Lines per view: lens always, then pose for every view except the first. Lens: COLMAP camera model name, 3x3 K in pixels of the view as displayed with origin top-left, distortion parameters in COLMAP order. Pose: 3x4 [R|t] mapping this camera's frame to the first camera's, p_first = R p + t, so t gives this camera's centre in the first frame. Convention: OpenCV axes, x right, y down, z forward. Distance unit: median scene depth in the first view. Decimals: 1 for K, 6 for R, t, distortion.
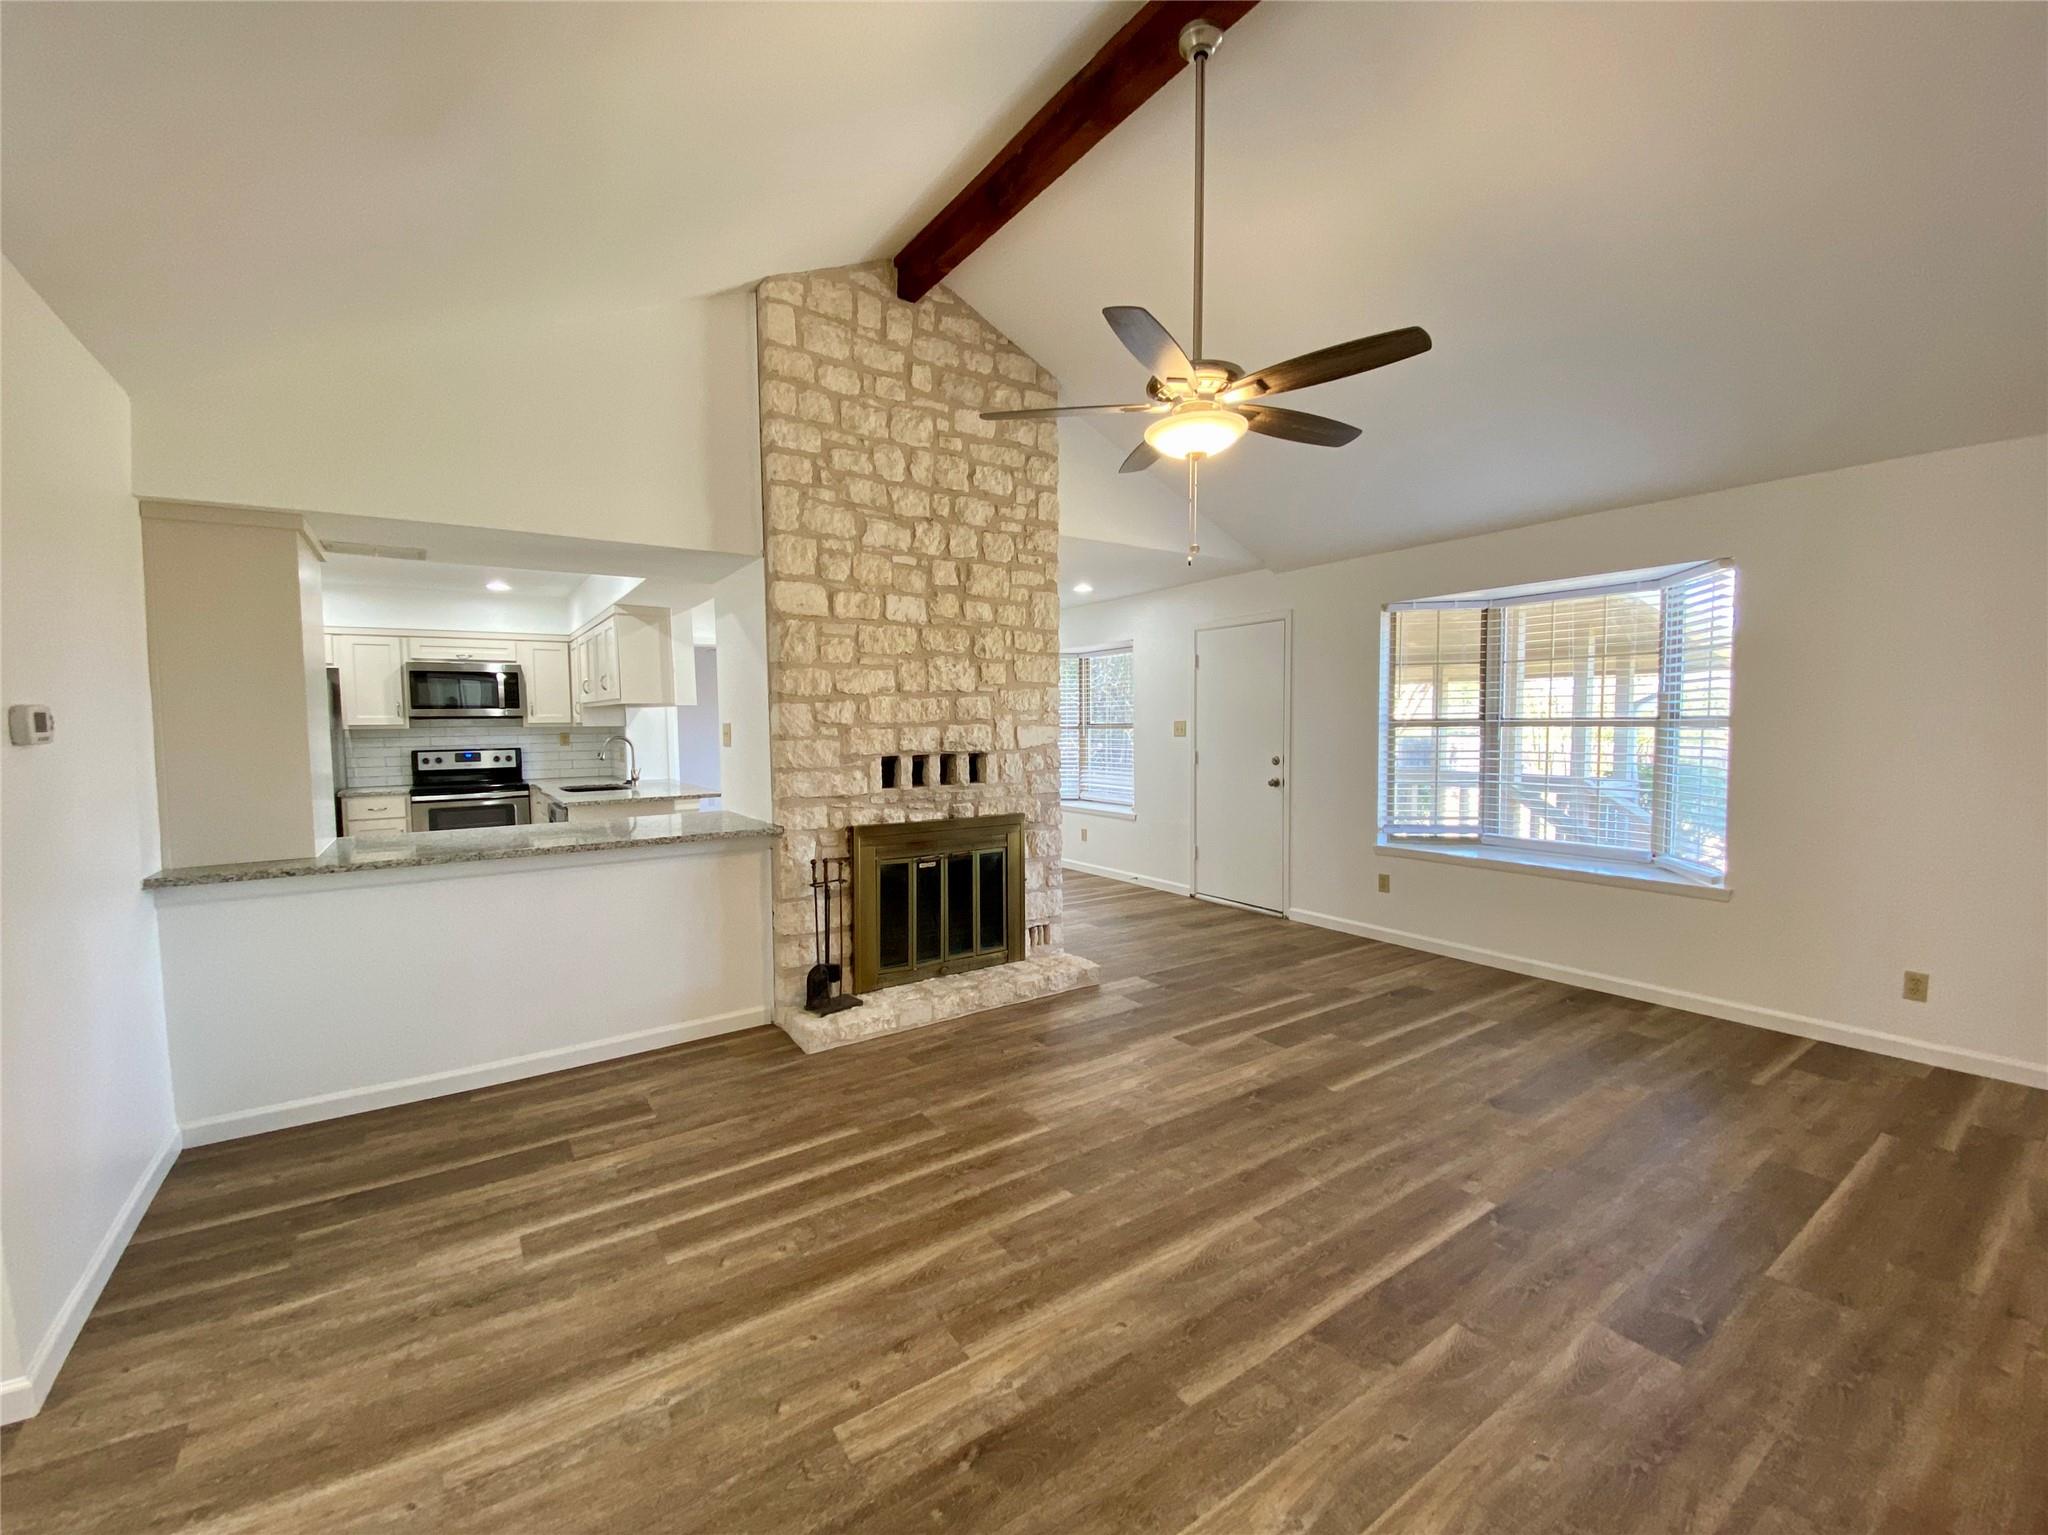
lens RADIAL K [[837.5, 0, 1012.7], [0, 837.5, 773.6], [0, 0, 1]] dist [0.014449, -0.015903]
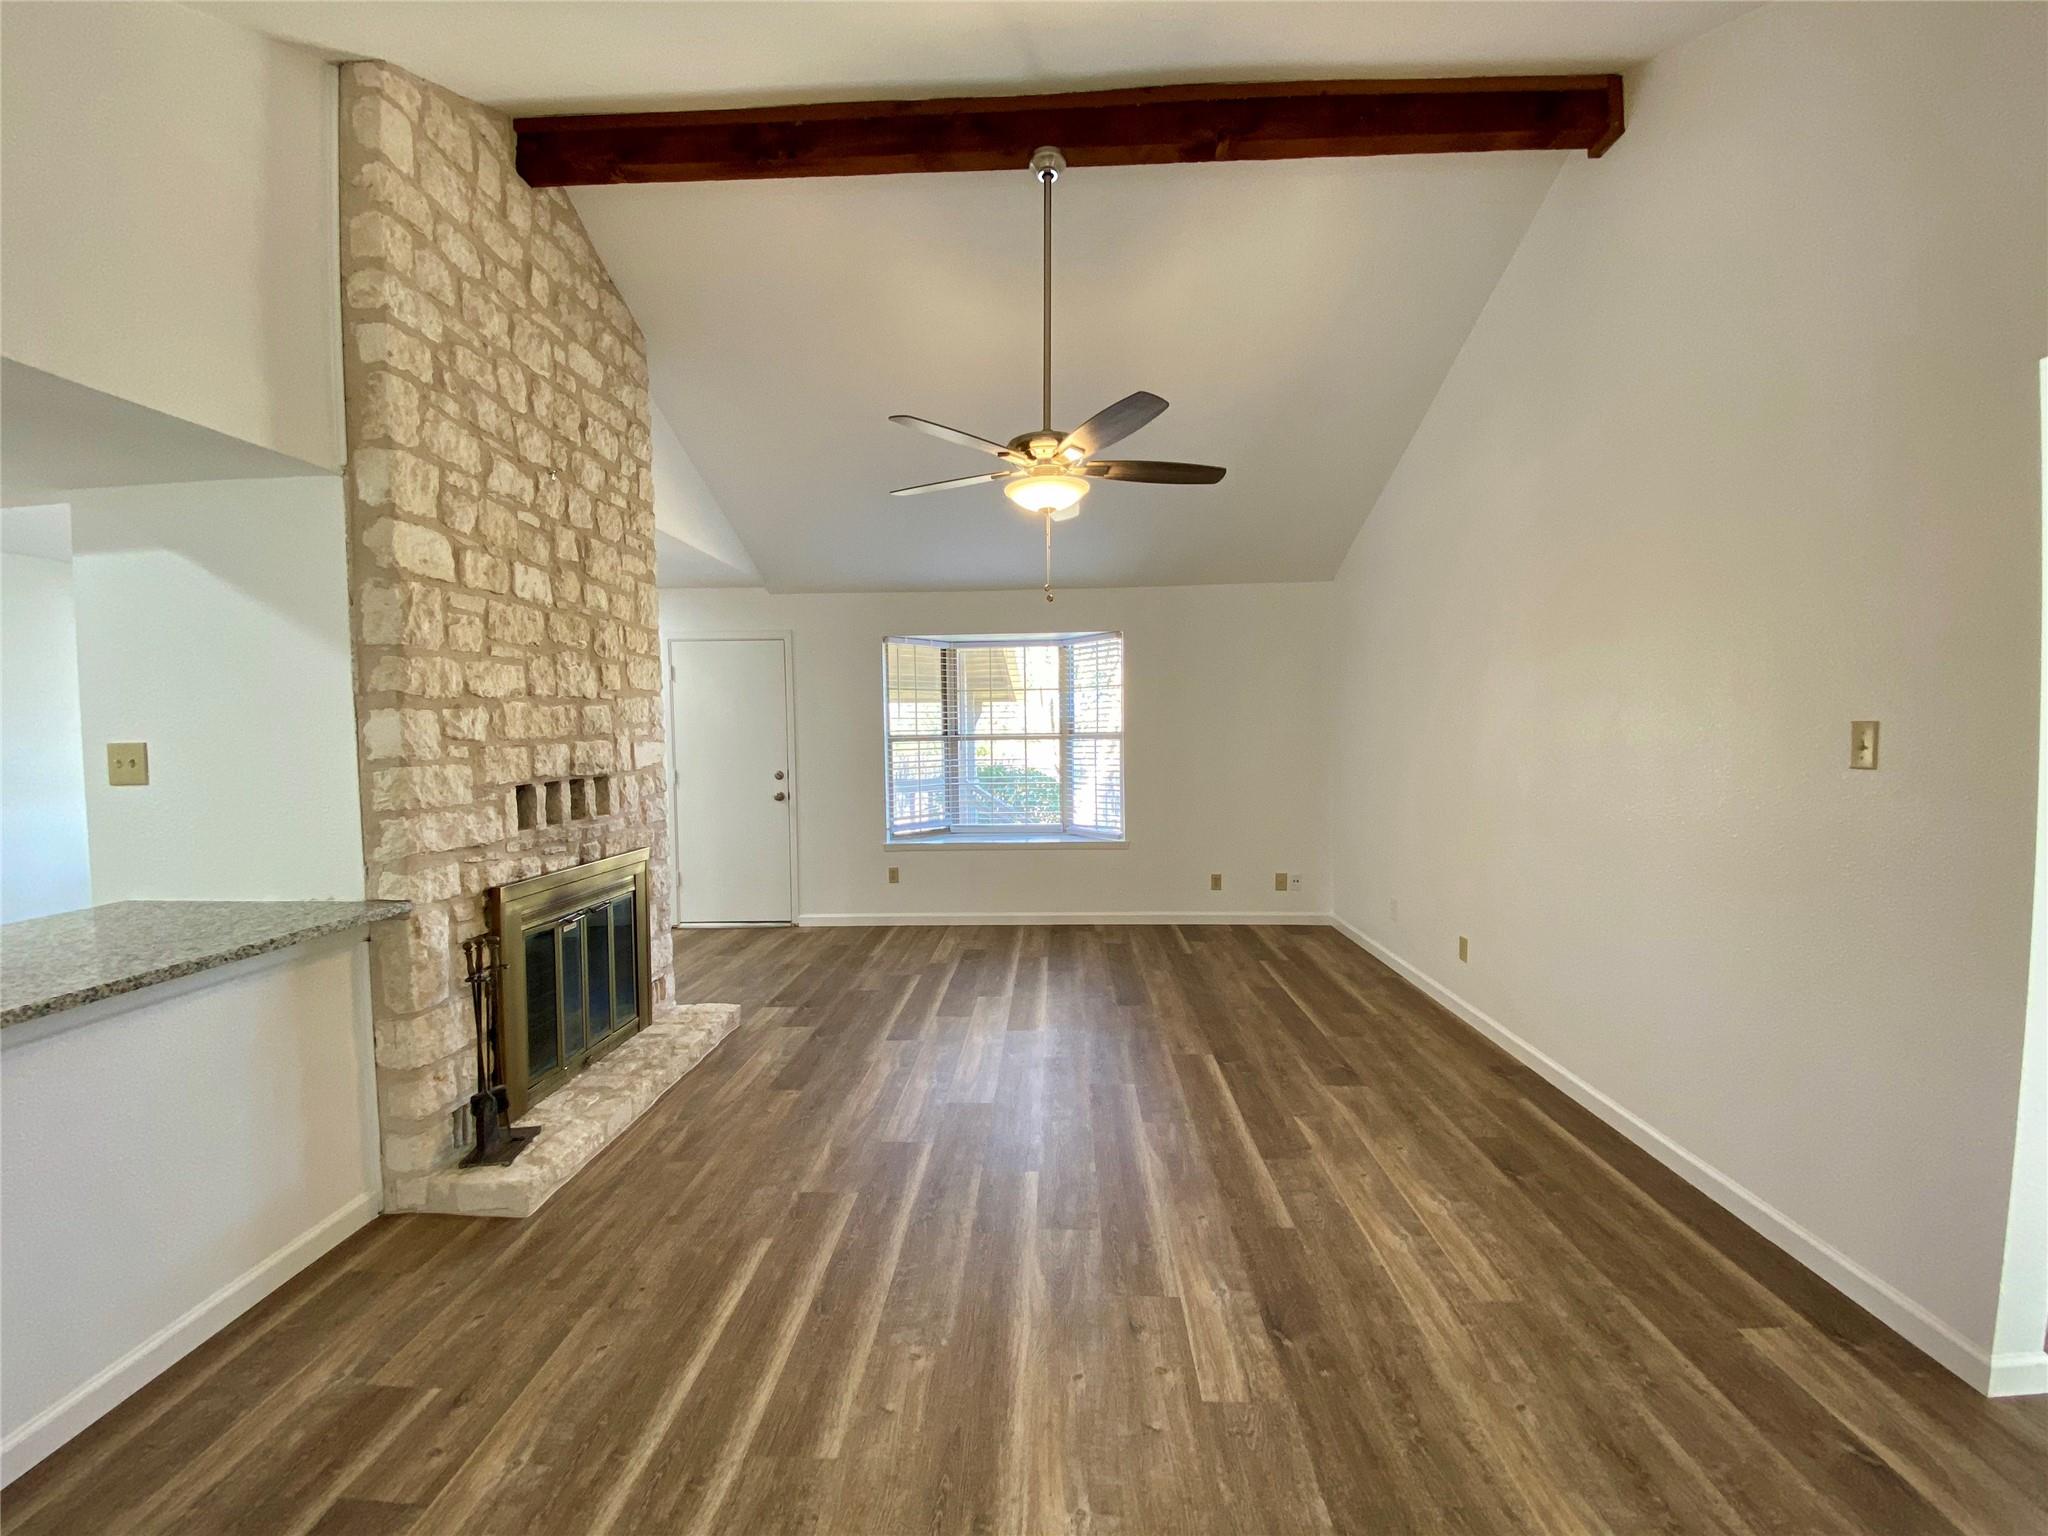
lens RADIAL K [[837.5, 0, 1034.1], [0, 837.5, 766.7], [0, 0, 1]] dist [0.014449, -0.015903]
pose [[0.590705, -0.034226, 0.806162, -0.490858], [0.058646, 0.998279, -0.000590, -0.009409], [-0.804754, 0.047627, 0.591695, 0.216708]]
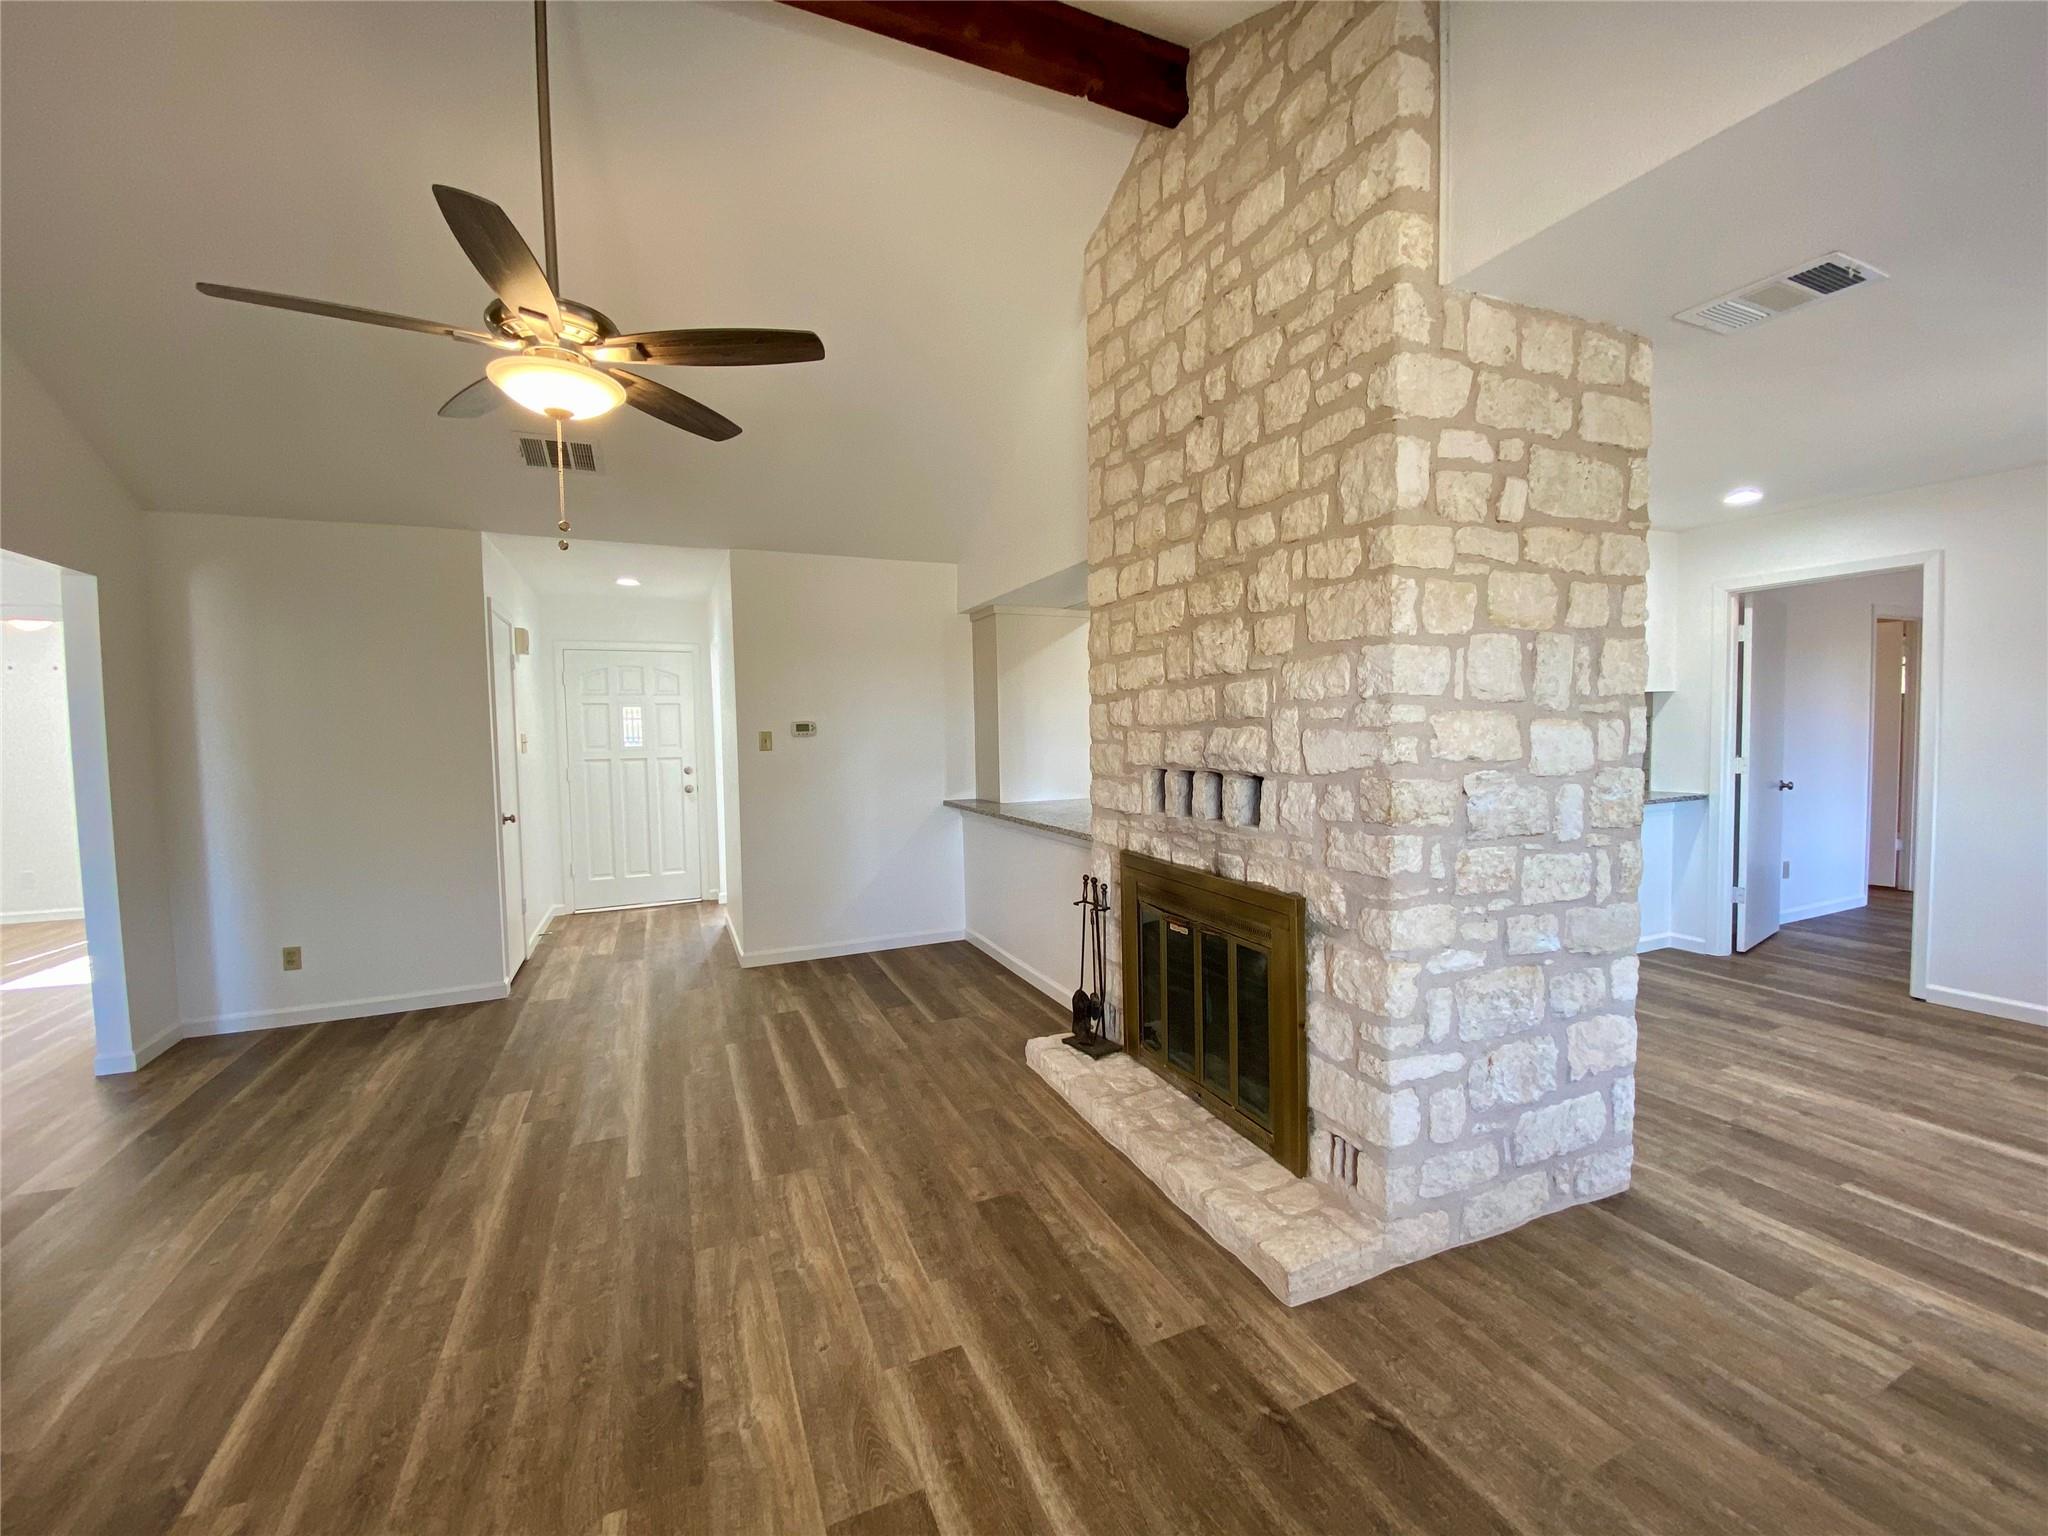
lens RADIAL K [[837.5, 0, 1033.4], [0, 837.5, 769.5], [0, 0, 1]] dist [0.014449, -0.015903]
pose [[-0.184035, 0.065671, -0.980723, 0.628973], [-0.038295, 0.996529, 0.073915, -0.073385], [0.982173, 0.051160, -0.180882, 1.058701]]
